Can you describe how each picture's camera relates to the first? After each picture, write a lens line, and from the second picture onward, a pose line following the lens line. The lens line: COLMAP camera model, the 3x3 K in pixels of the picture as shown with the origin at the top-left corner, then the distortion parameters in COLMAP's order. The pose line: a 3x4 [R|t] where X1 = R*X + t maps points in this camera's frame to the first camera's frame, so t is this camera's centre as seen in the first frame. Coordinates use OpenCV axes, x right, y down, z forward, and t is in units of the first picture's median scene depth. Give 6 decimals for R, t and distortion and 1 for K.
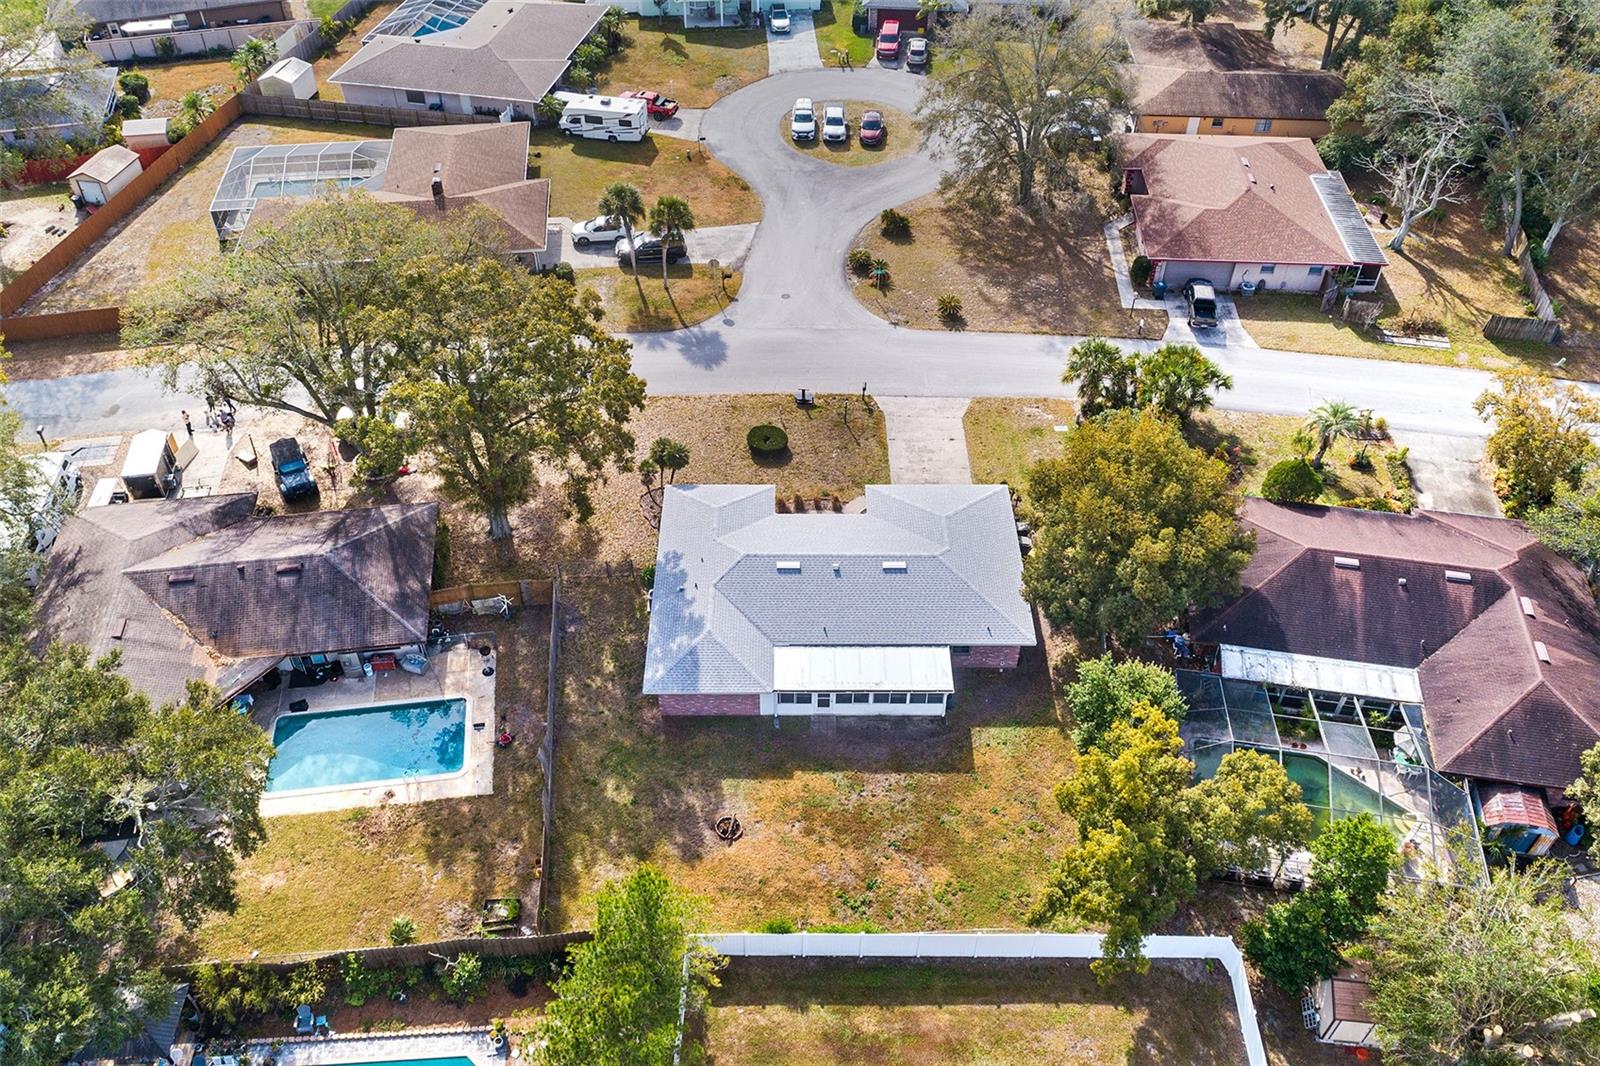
lens RADIAL K [[1259.1, 0, 795.2], [0, 1259.1, 539.9], [0, 0, 1]] dist [-0.014131, 0.001856]
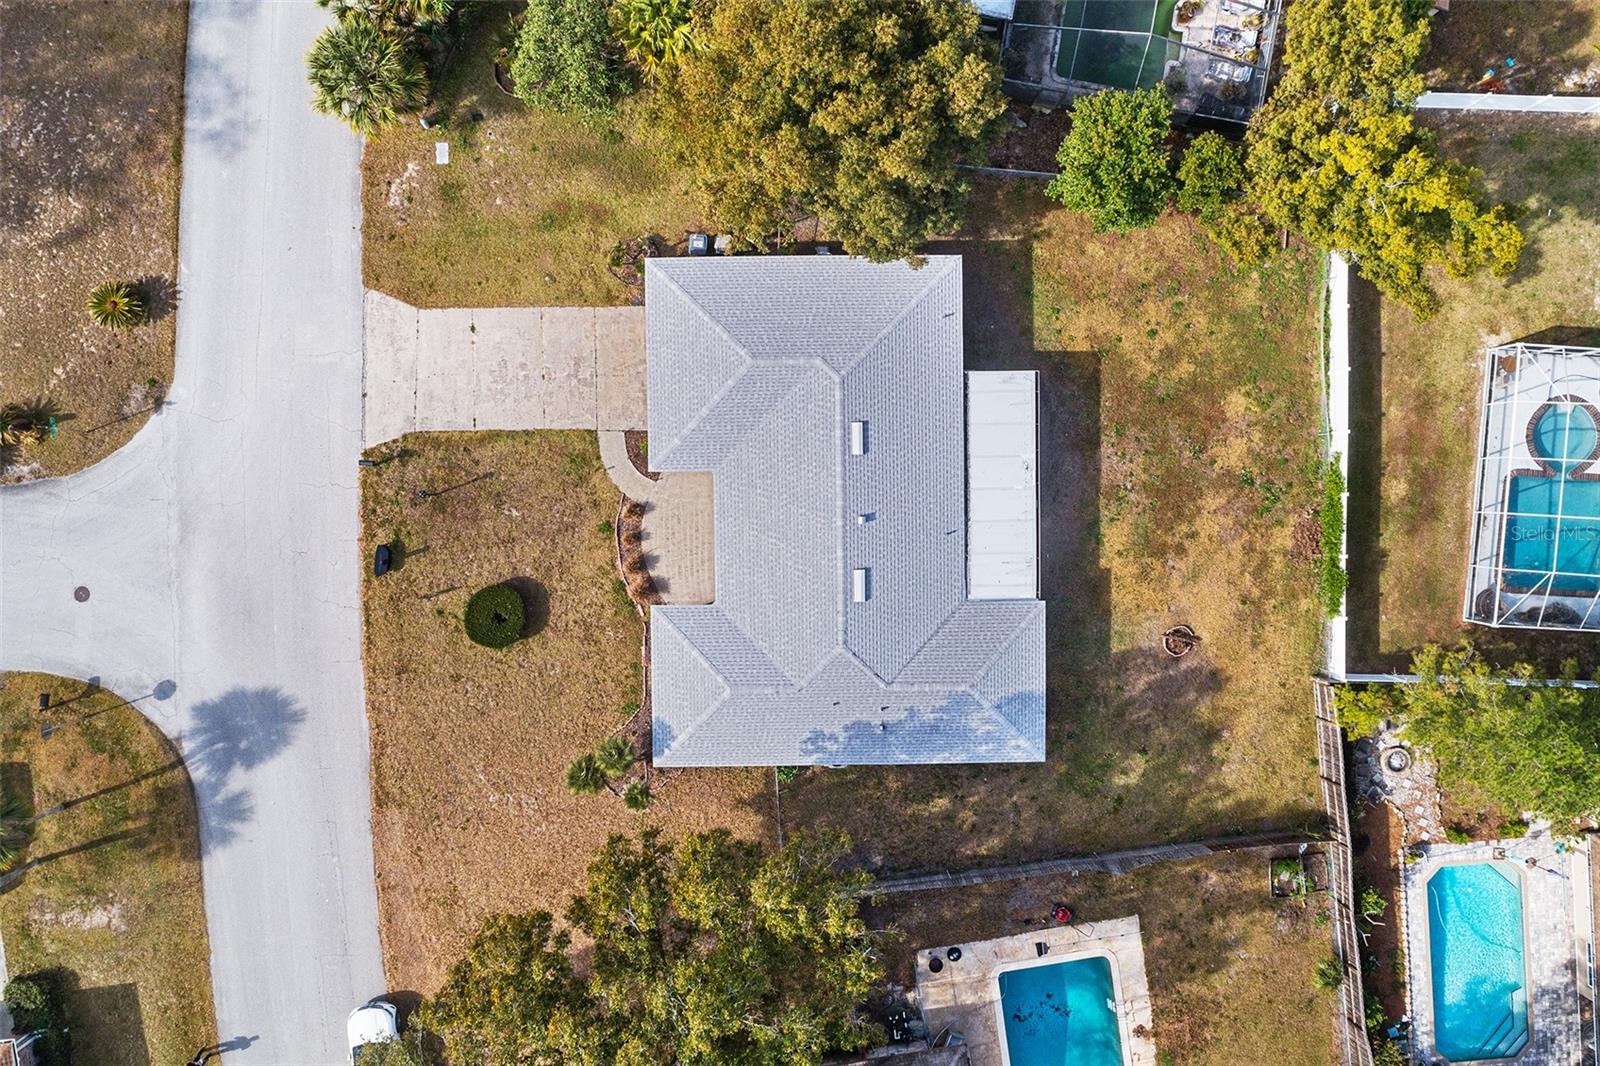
lens RADIAL K [[1259.1, 0, 795.2], [0, 1259.1, 539.9], [0, 0, 1]] dist [-0.014131, 0.001856]
pose [[-0.010010, -0.999096, -0.041307, 0.054885], [0.688330, -0.036849, 0.724461, -0.571653], [-0.725328, -0.021181, 0.688077, 0.574371]]
